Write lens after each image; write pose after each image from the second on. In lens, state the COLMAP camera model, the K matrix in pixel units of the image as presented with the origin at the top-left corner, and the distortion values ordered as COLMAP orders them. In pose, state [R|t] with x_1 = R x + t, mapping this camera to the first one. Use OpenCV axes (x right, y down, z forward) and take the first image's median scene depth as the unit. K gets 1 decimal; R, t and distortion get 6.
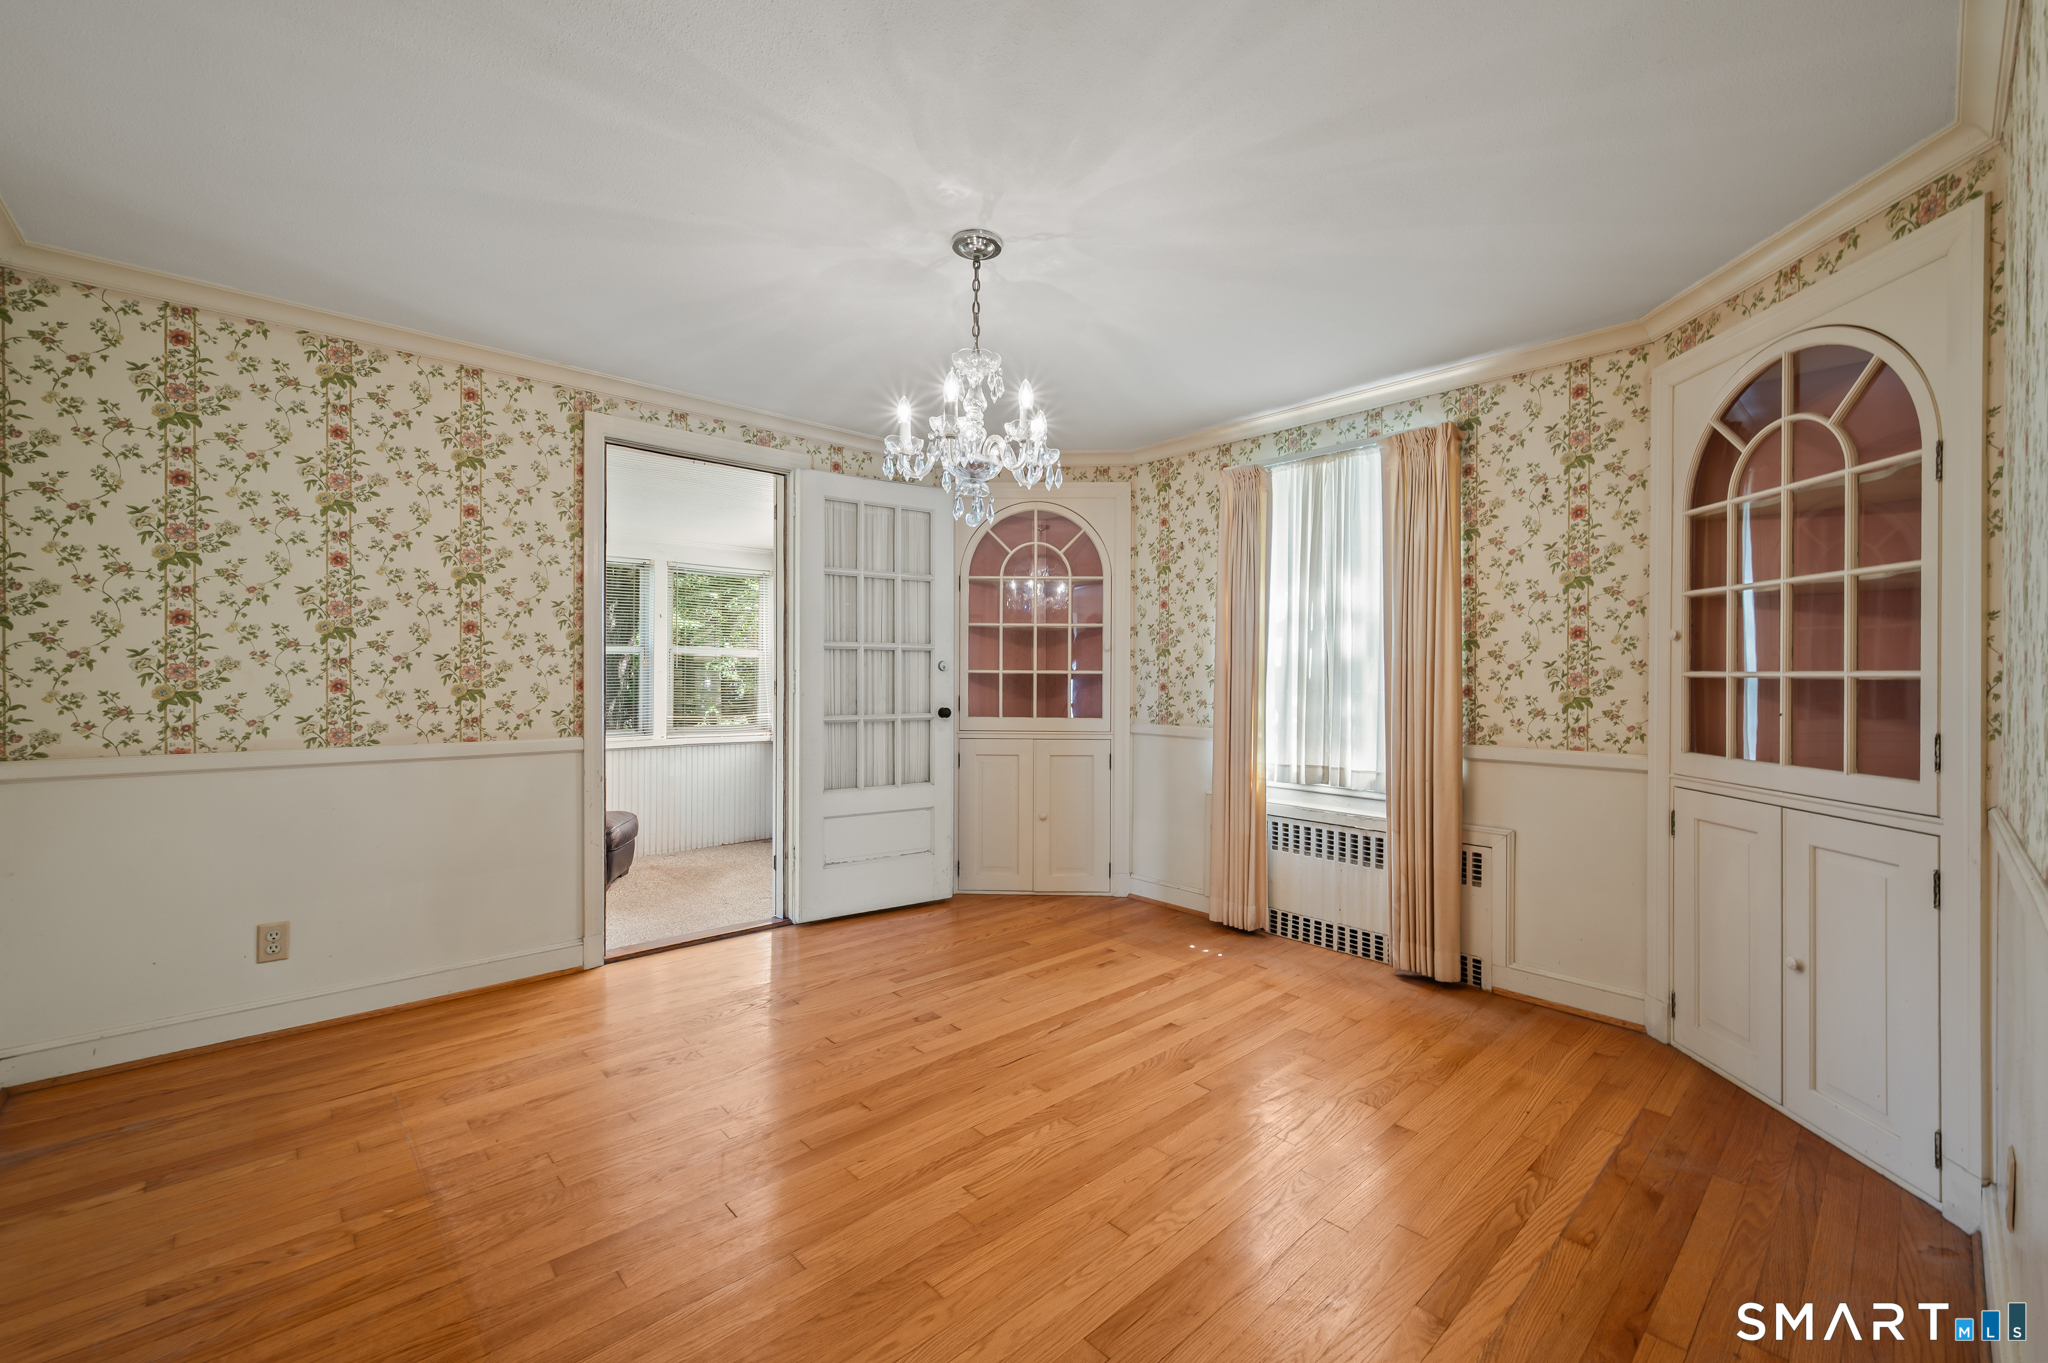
lens RADIAL K [[820.4, 0, 1037.0], [0, 820.4, 678.5], [0, 0, 1]] dist [-0.001345, -0.000060]
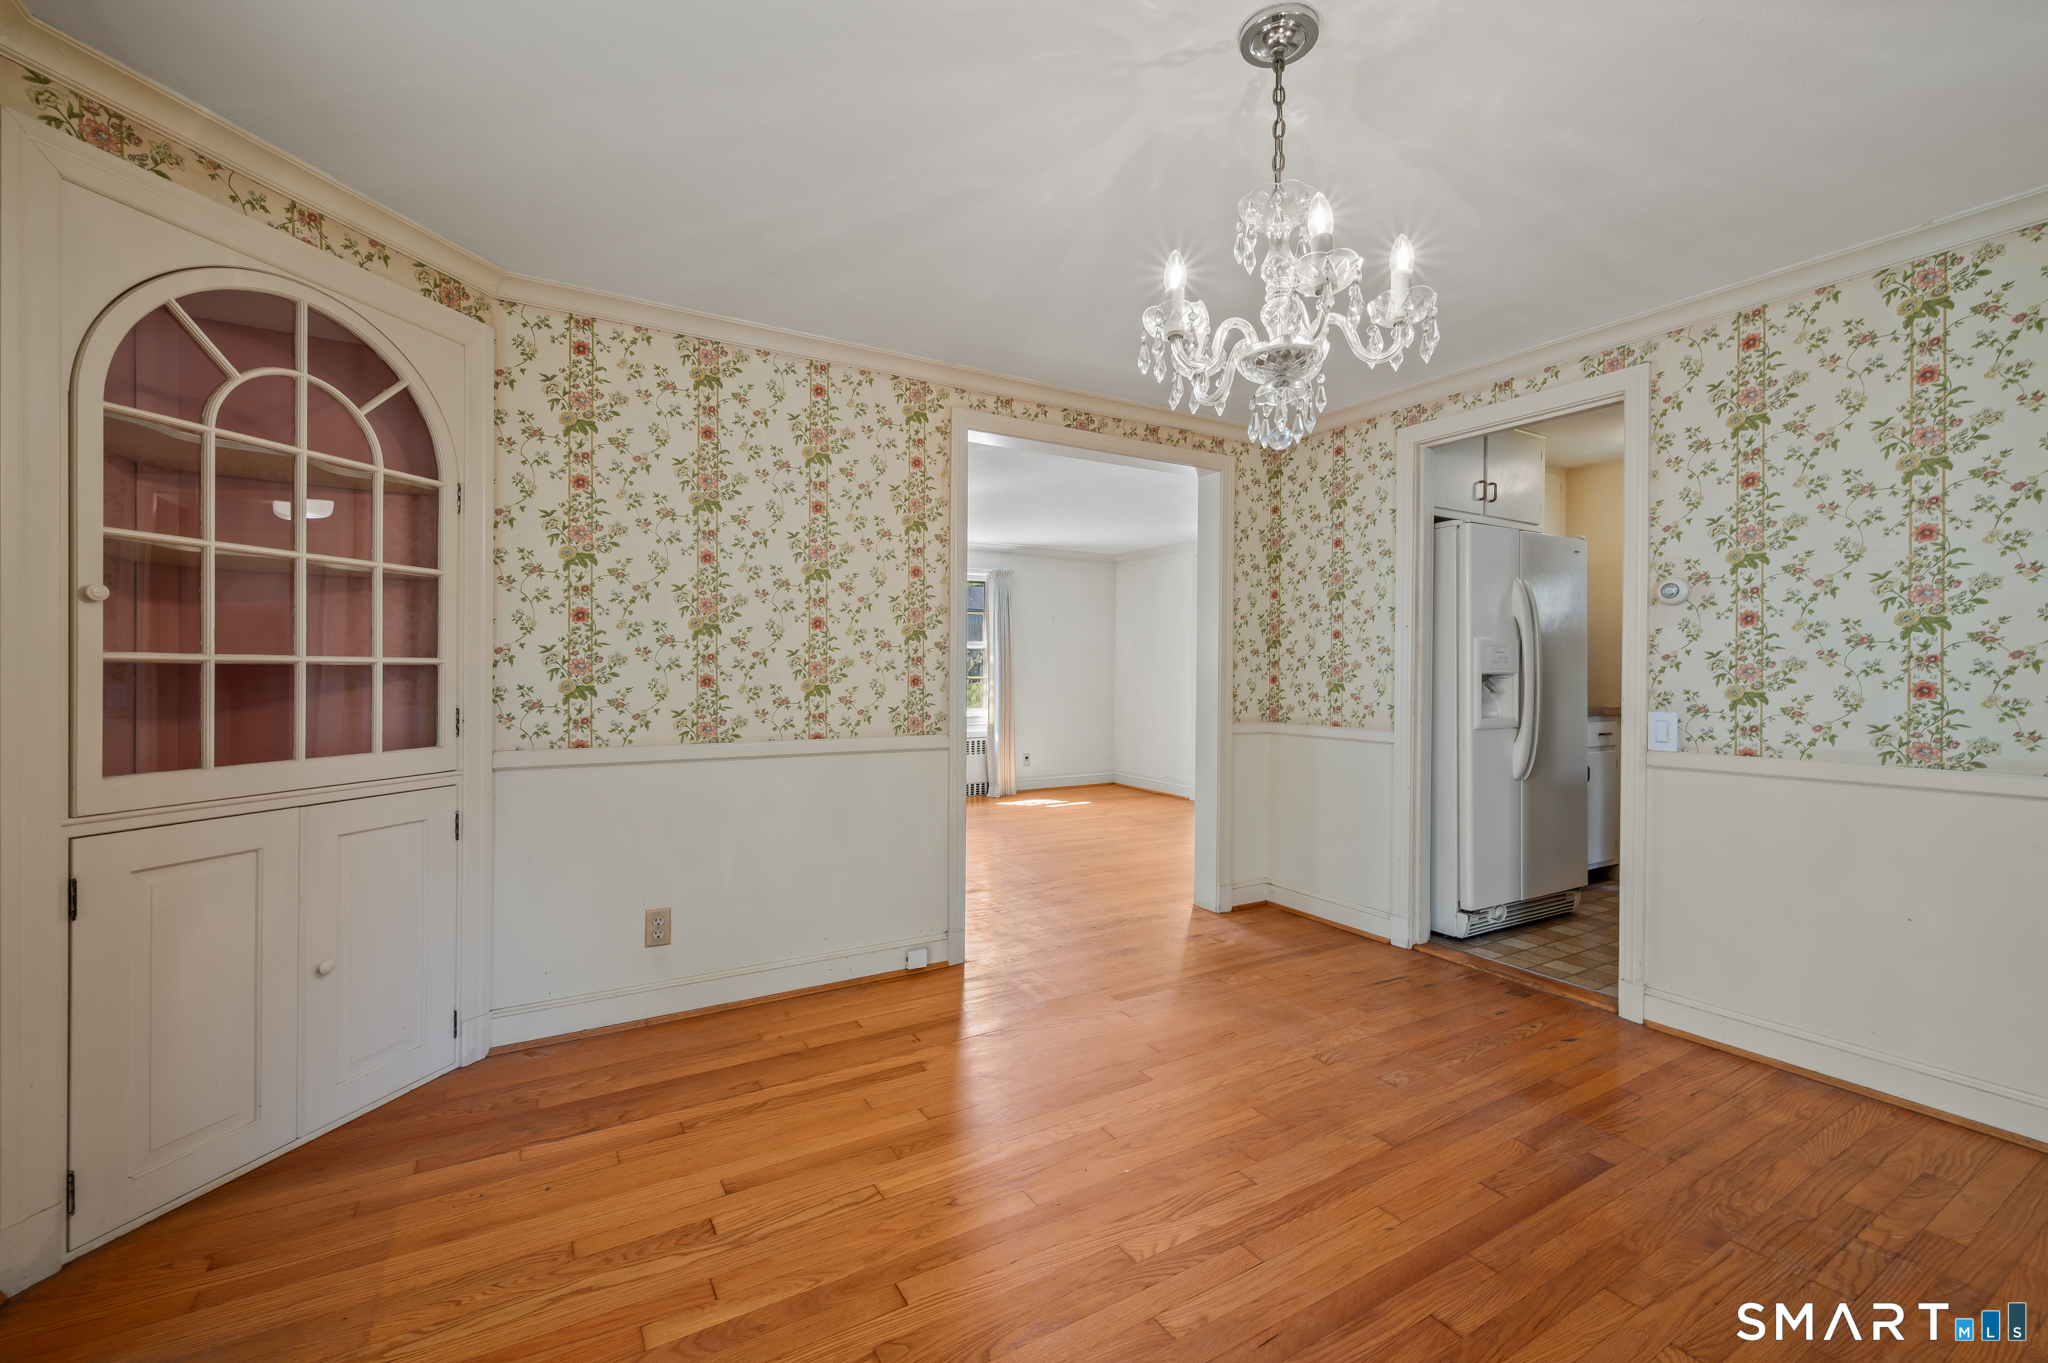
lens RADIAL K [[818.7, 0, 1028.5], [0, 818.7, 671.4], [0, 0, 1]] dist [-0.001488, -0.000394]
pose [[-0.975899, -0.012247, 0.217880, -0.037617], [-0.011155, 0.999918, 0.006243, -0.004621], [-0.217939, 0.003662, -0.975956, 1.176961]]
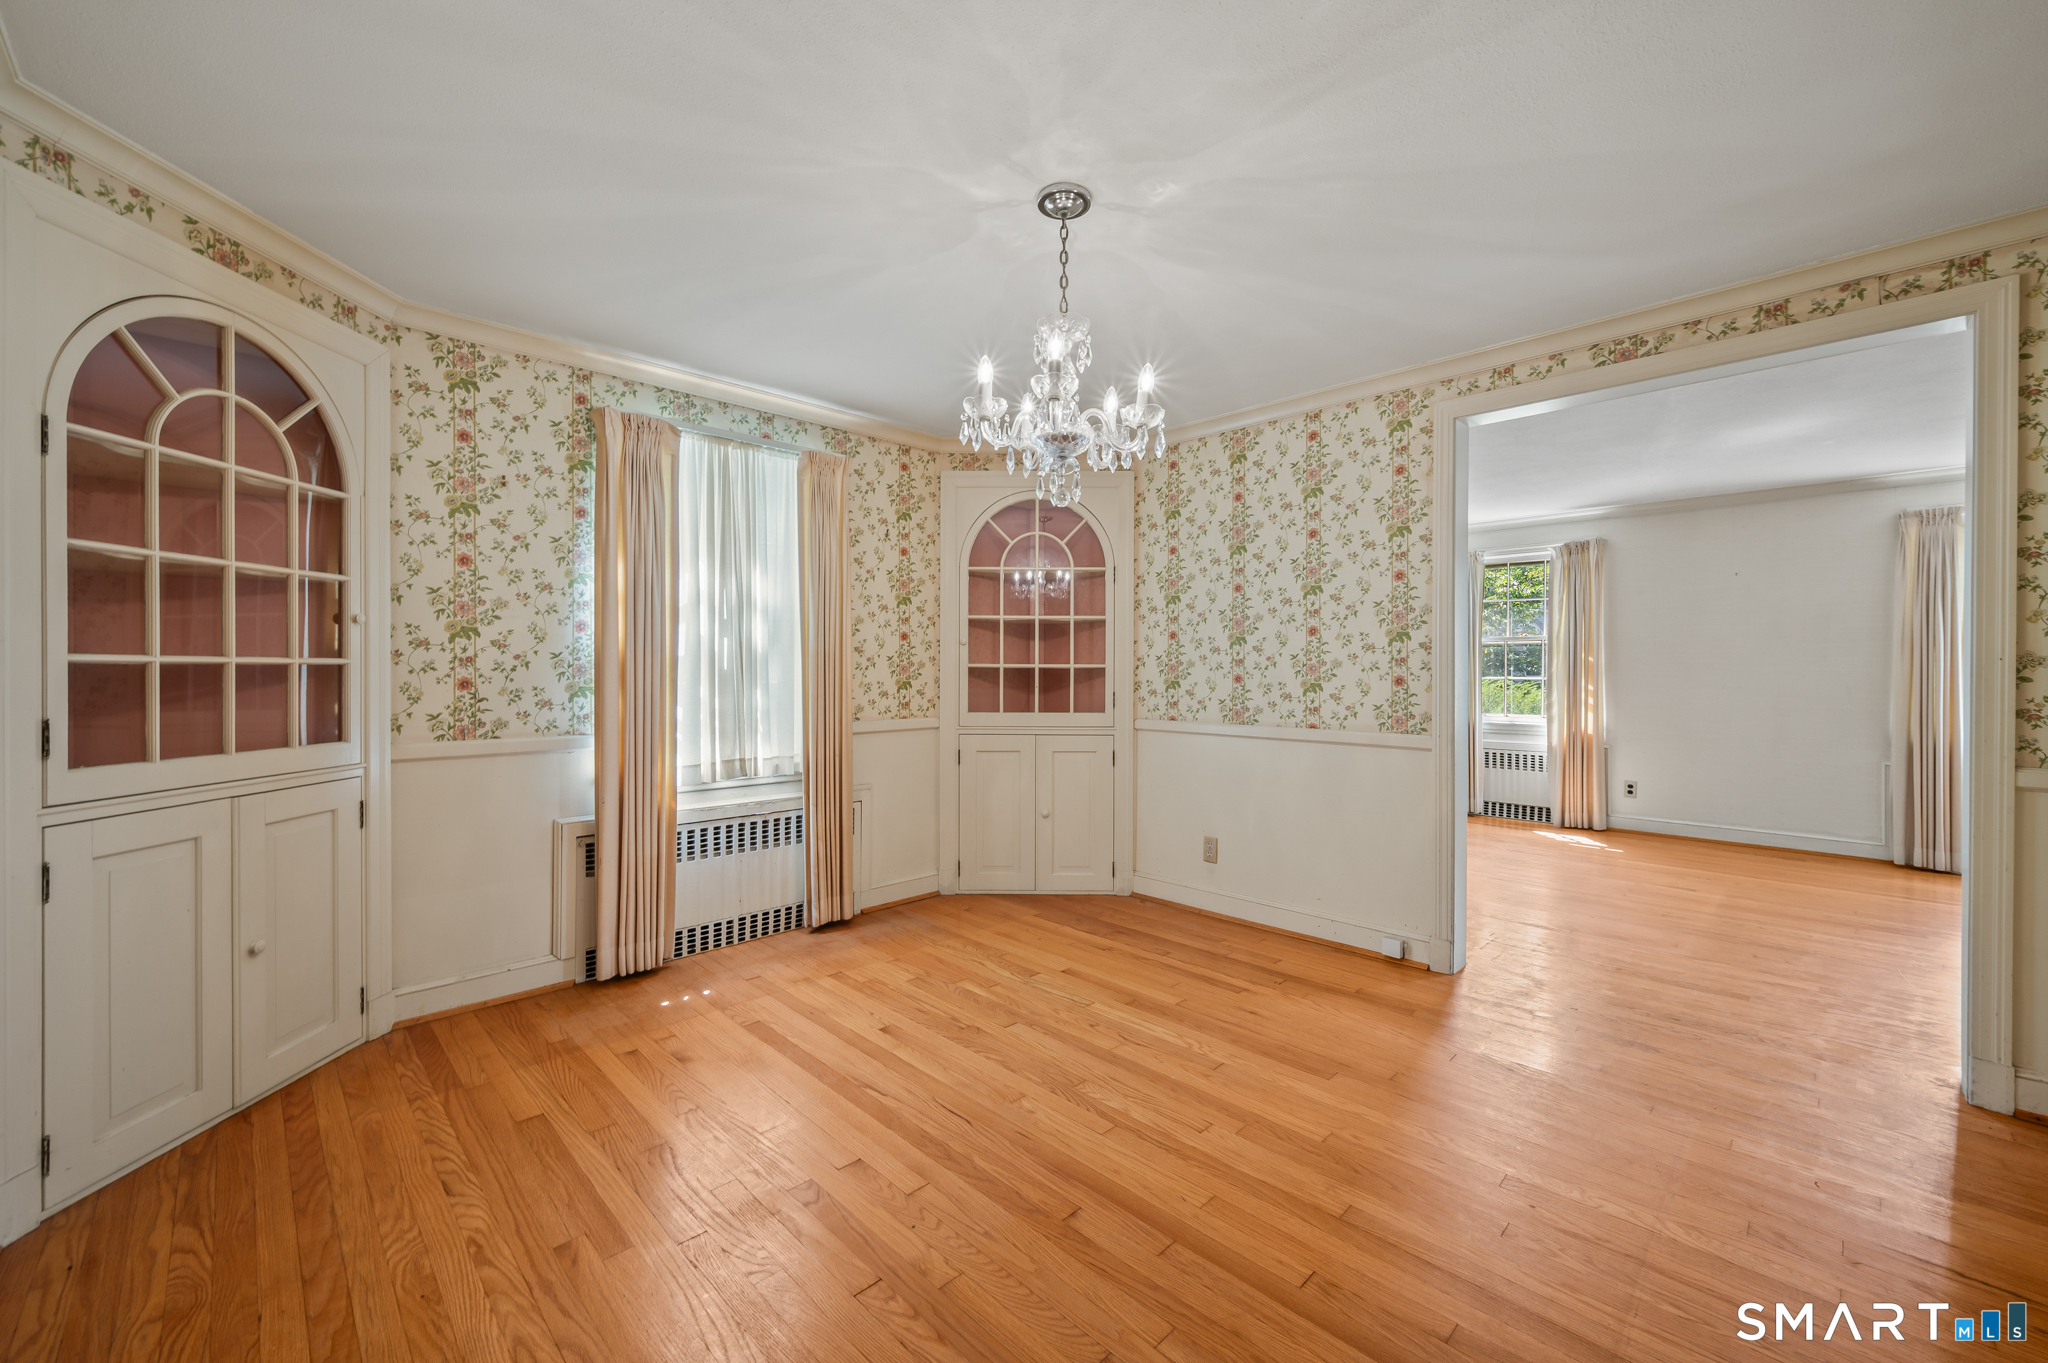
lens RADIAL K [[818.7, 0, 1028.5], [0, 818.7, 671.4], [0, 0, 1]] dist [-0.001488, -0.000394]
pose [[-0.030381, -0.010271, 0.999486, -0.692225], [0.000690, 0.999947, 0.010297, -0.008290], [-0.999538, 0.001003, -0.030373, 0.741143]]
